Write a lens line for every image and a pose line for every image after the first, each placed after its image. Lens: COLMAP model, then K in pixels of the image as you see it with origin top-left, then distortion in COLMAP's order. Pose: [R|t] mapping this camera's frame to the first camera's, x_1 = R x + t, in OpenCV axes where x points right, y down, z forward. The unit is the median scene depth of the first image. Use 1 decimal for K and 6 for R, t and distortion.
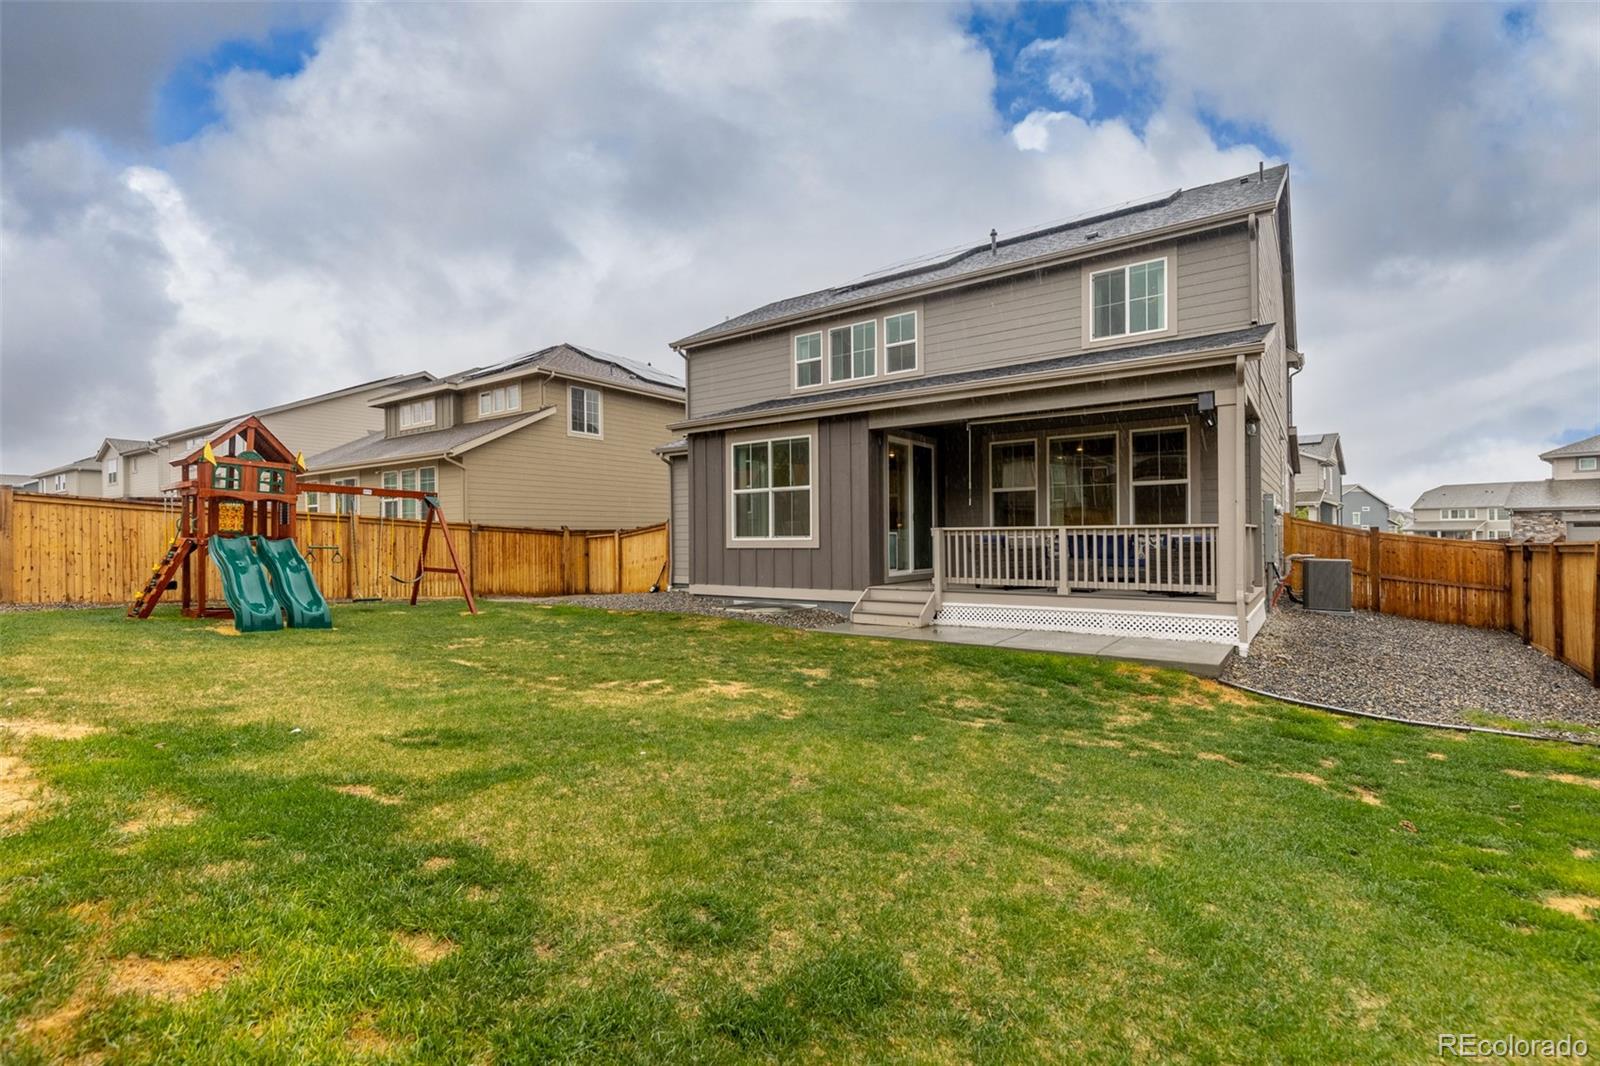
lens RADIAL K [[735.0, 0, 801.1], [0, 735.0, 534.2], [0, 0, 1]] dist [0.008554, -0.001676]
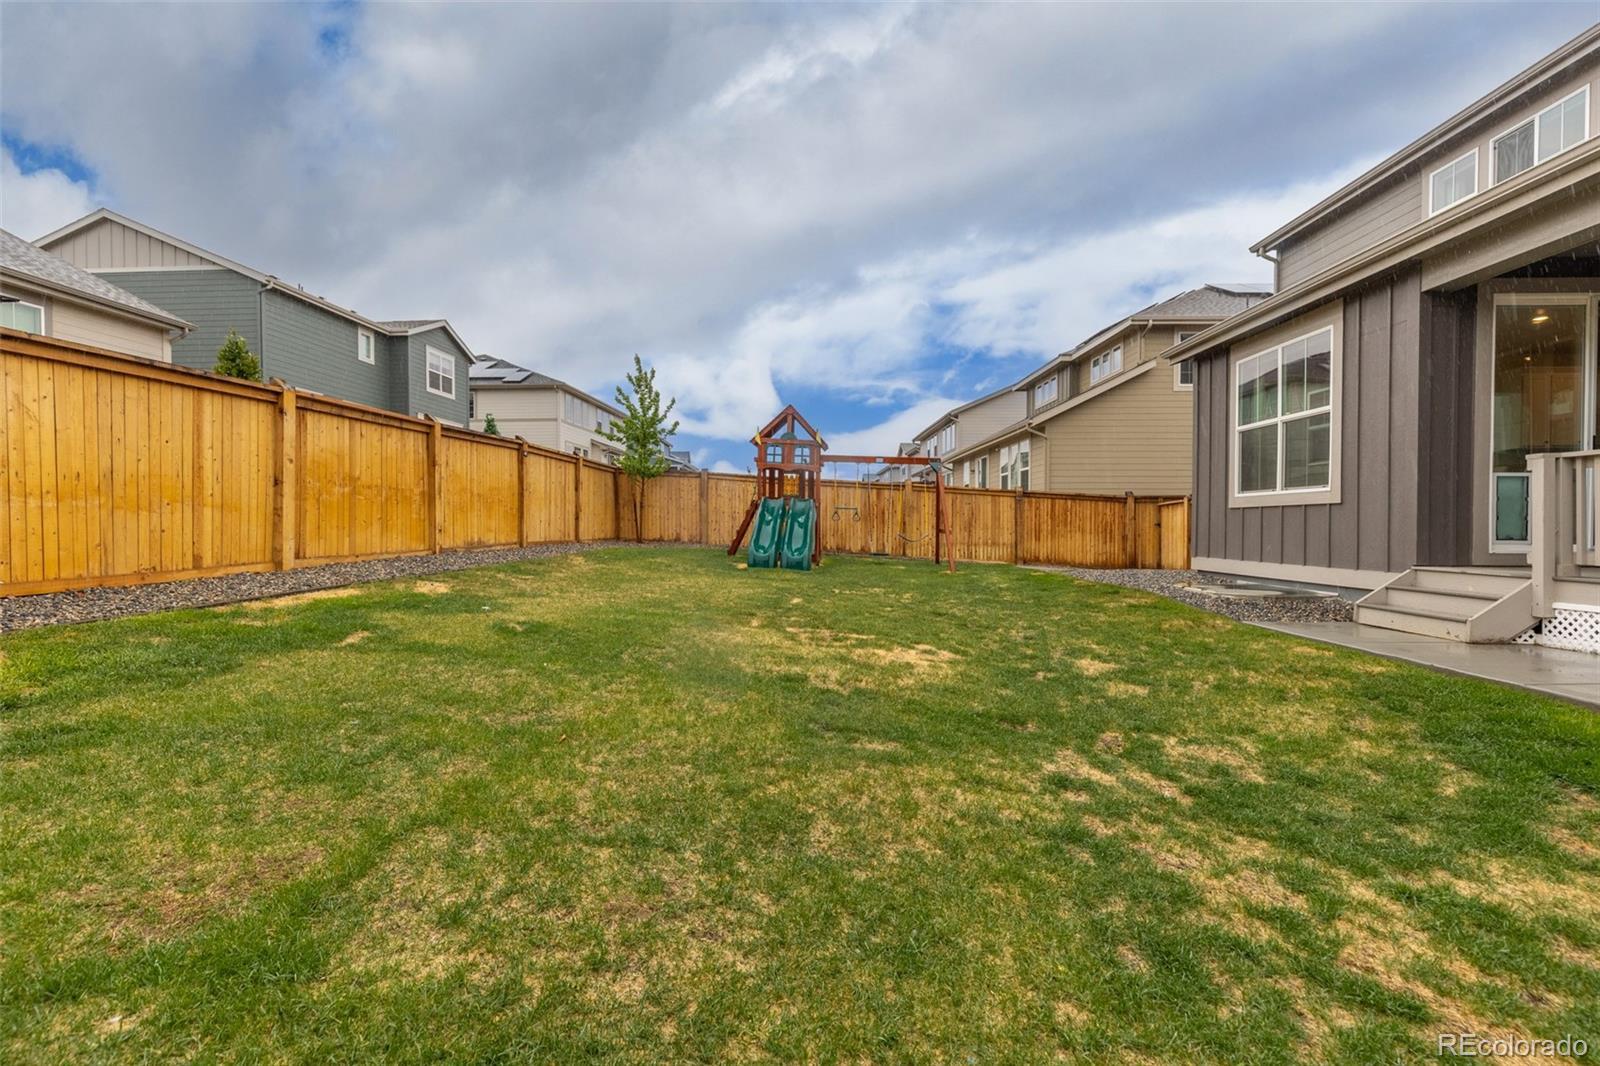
lens RADIAL K [[735.0, 0, 789.7], [0, 735.0, 533.1], [0, 0, 1]] dist [0.008554, -0.001676]
pose [[0.551319, 0.018549, -0.834088, 0.269207], [-0.003130, 0.999792, 0.020165, 0.030973], [0.834289, -0.008507, 0.551262, 0.236619]]
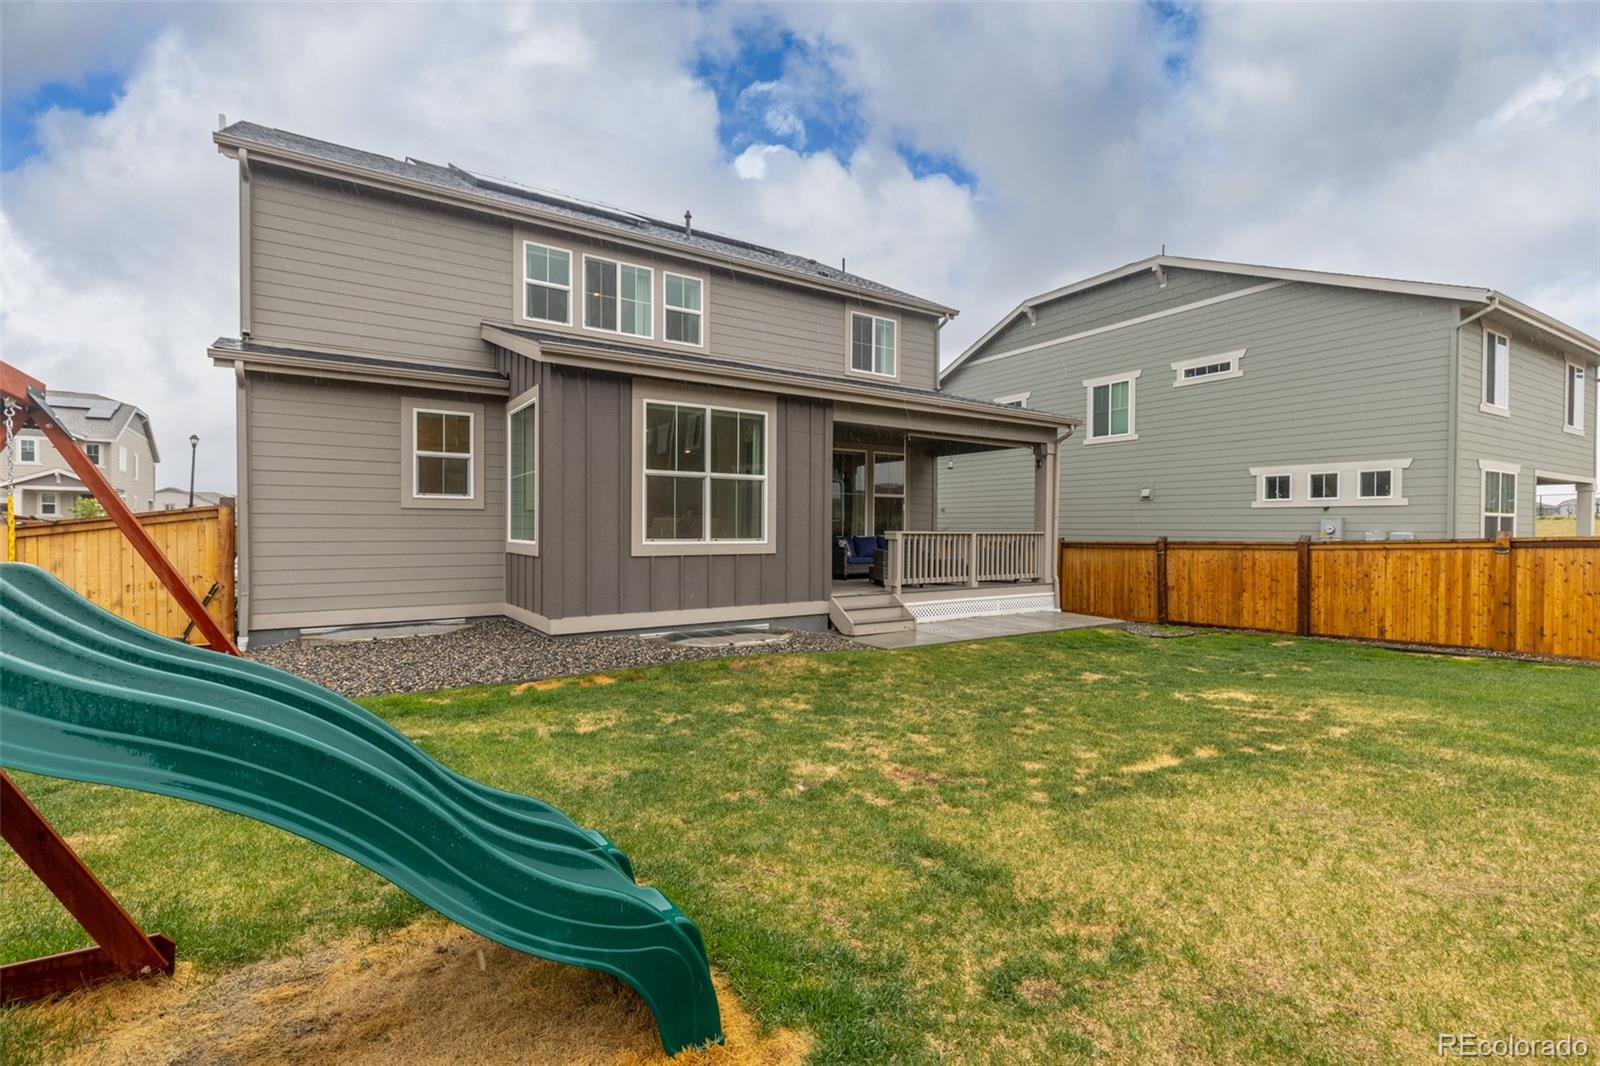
lens RADIAL K [[735.0, 0, 804.8], [0, 735.0, 531.6], [0, 0, 1]] dist [0.008554, -0.001676]
pose [[0.335660, 0.007724, 0.941952, -0.674940], [-0.010667, 0.999933, -0.004399, -0.001804], [-0.941923, -0.008571, 0.335720, 0.638343]]
